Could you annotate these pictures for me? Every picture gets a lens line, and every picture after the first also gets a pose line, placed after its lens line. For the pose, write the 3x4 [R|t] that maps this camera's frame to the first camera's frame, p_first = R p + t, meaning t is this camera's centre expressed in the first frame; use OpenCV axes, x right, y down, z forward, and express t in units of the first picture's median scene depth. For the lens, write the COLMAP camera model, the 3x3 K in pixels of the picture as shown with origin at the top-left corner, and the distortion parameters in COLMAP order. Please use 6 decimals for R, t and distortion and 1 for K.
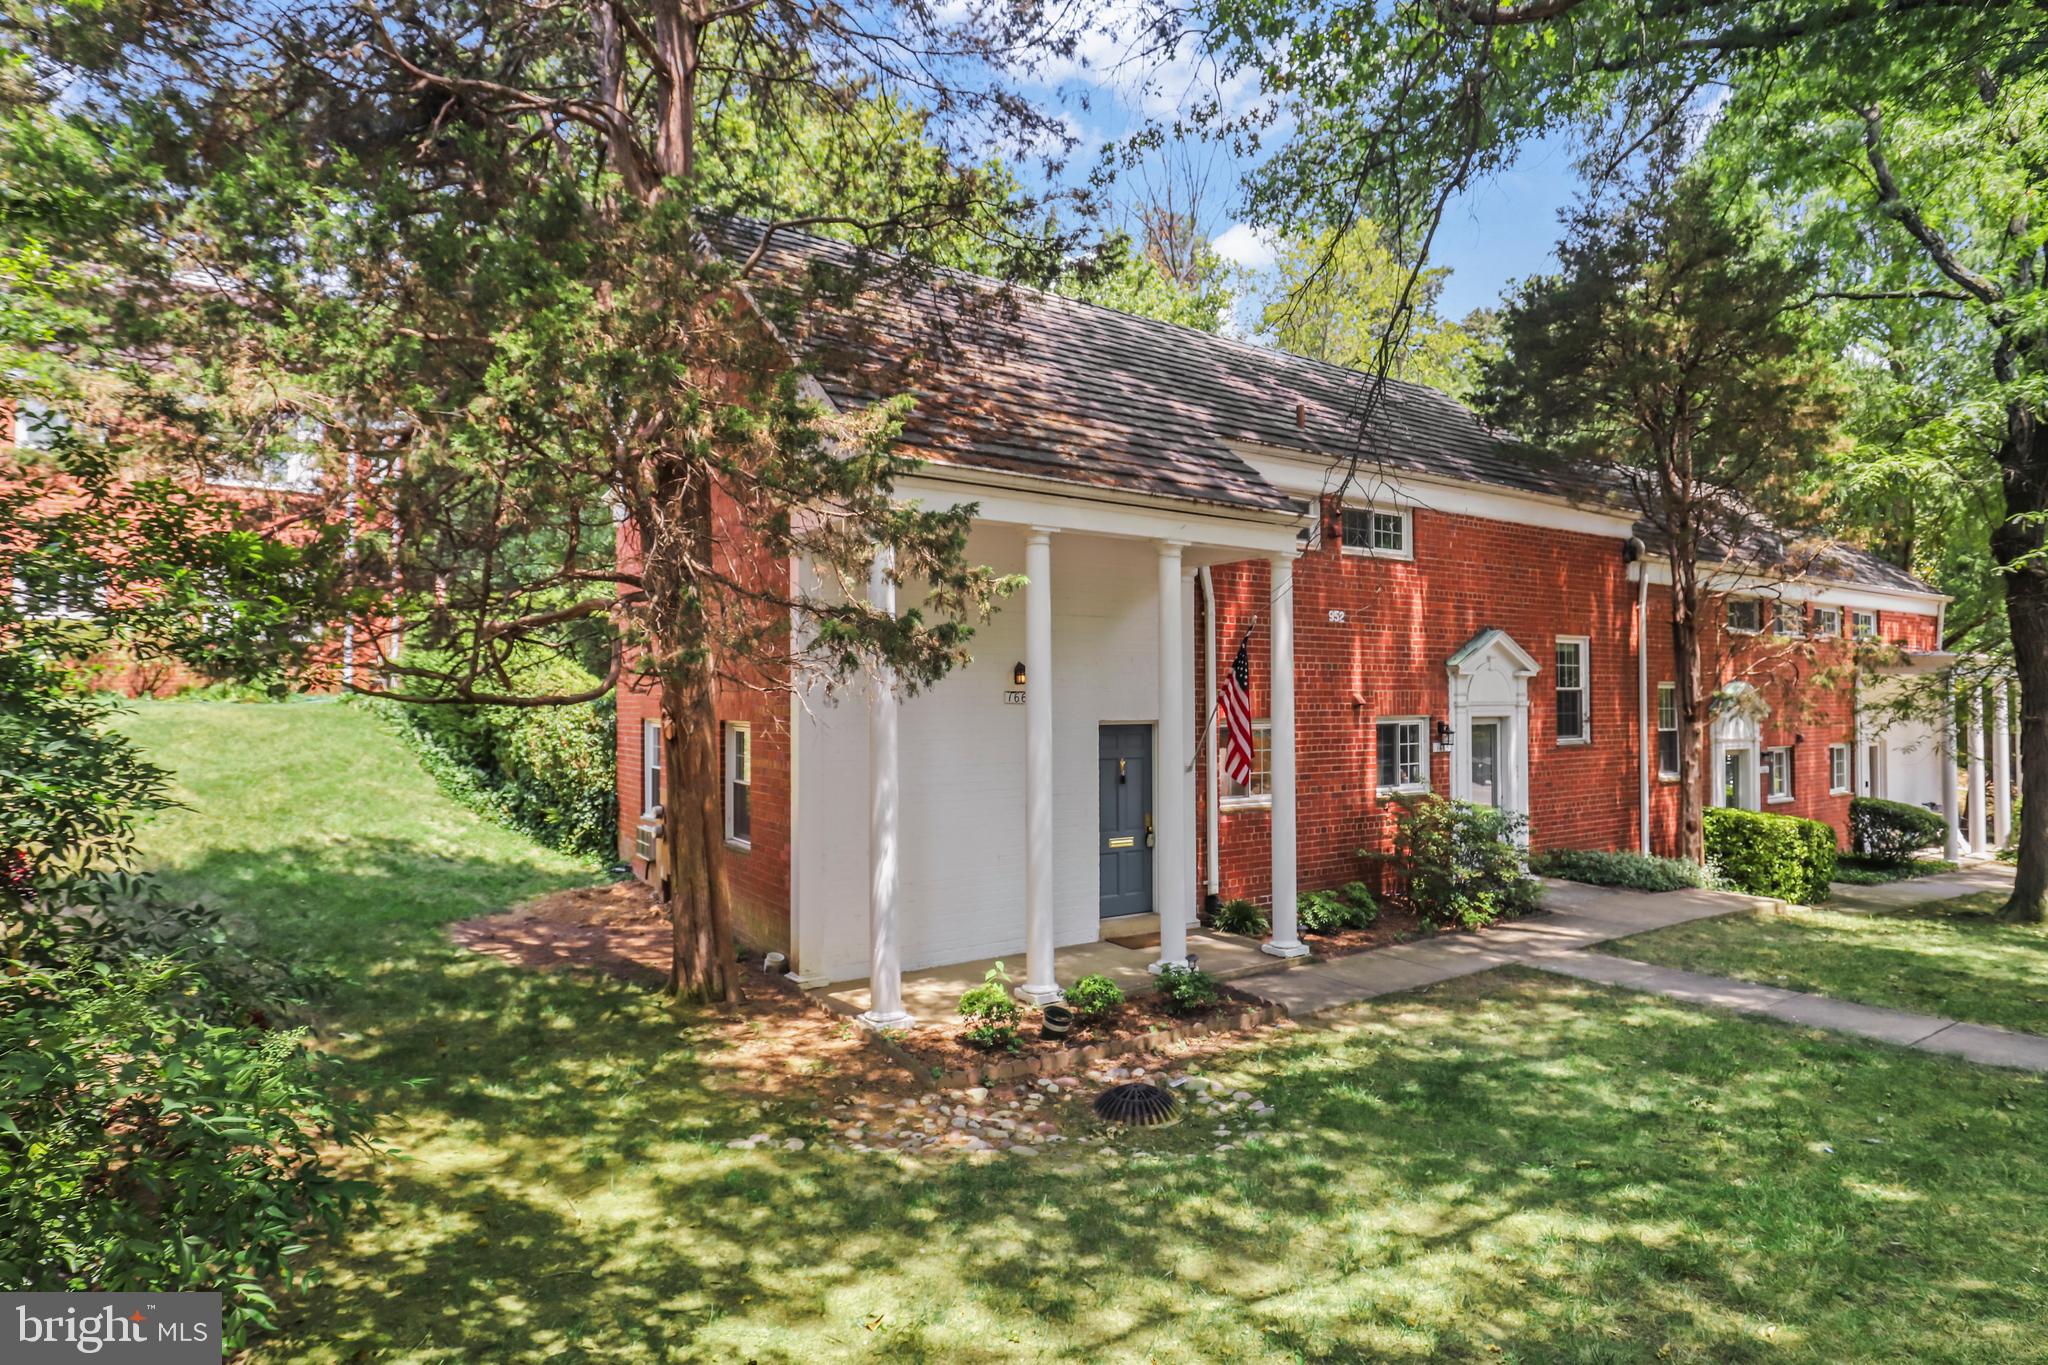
lens RADIAL K [[1179.3, 0, 1023.7], [0, 1179.3, 681.8], [0, 0, 1]] dist [-0.000437, 0.000277]
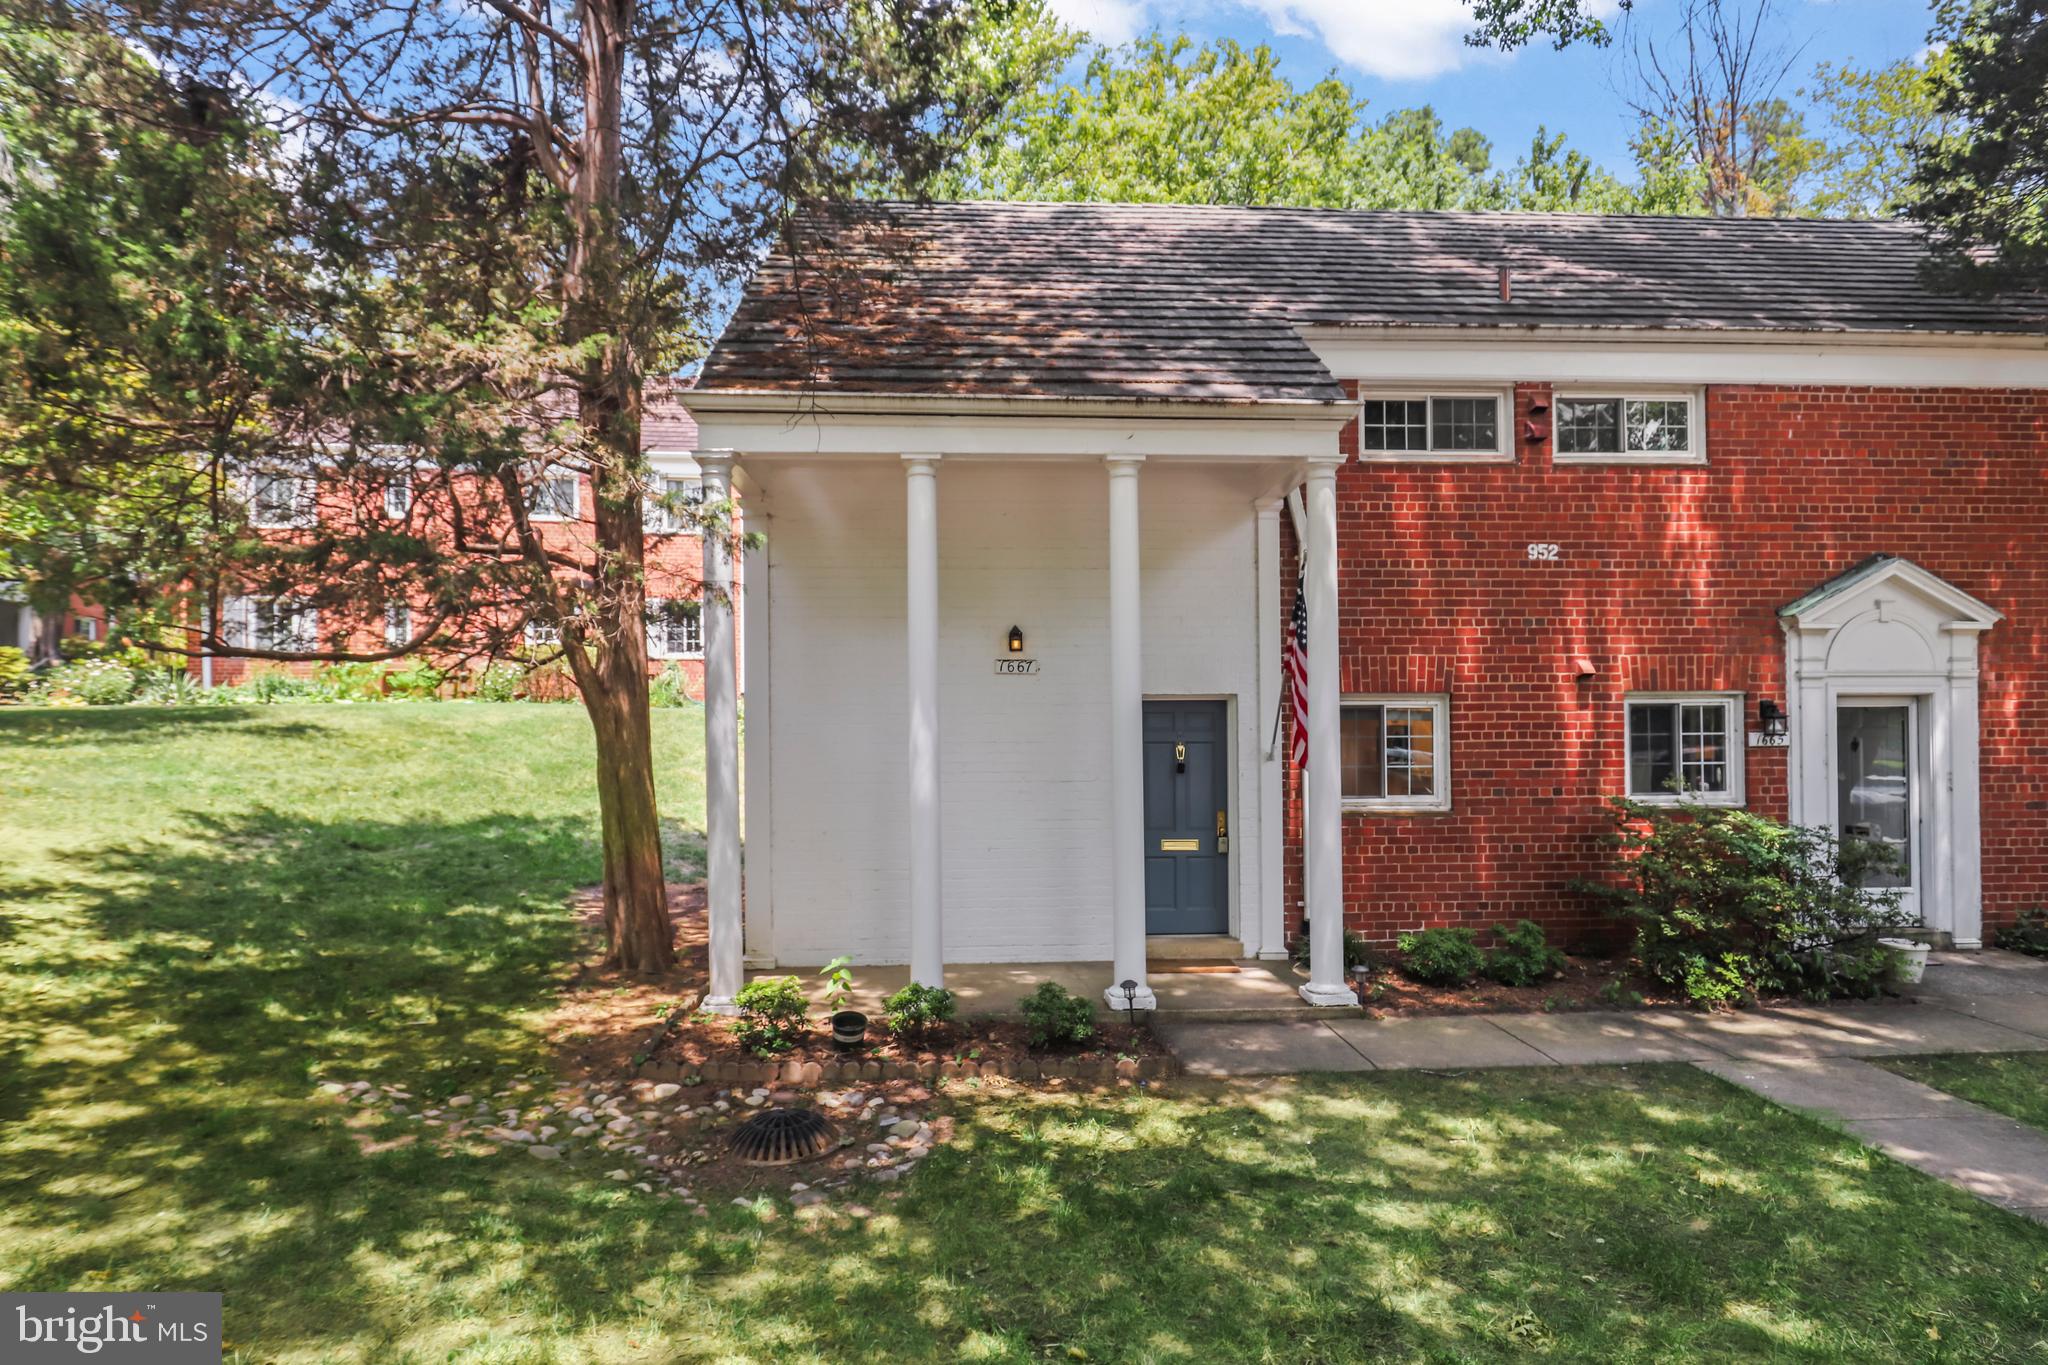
lens RADIAL K [[1132.2, 0, 1022.4], [0, 1132.2, 740.1], [0, 0, 1]] dist [-0.004099, 0.000524]
pose [[0.842572, -0.001028, -0.538583, 0.413736], [0.010837, 0.999828, 0.015046, 0.050286], [0.538475, -0.018514, 0.842438, 0.282002]]
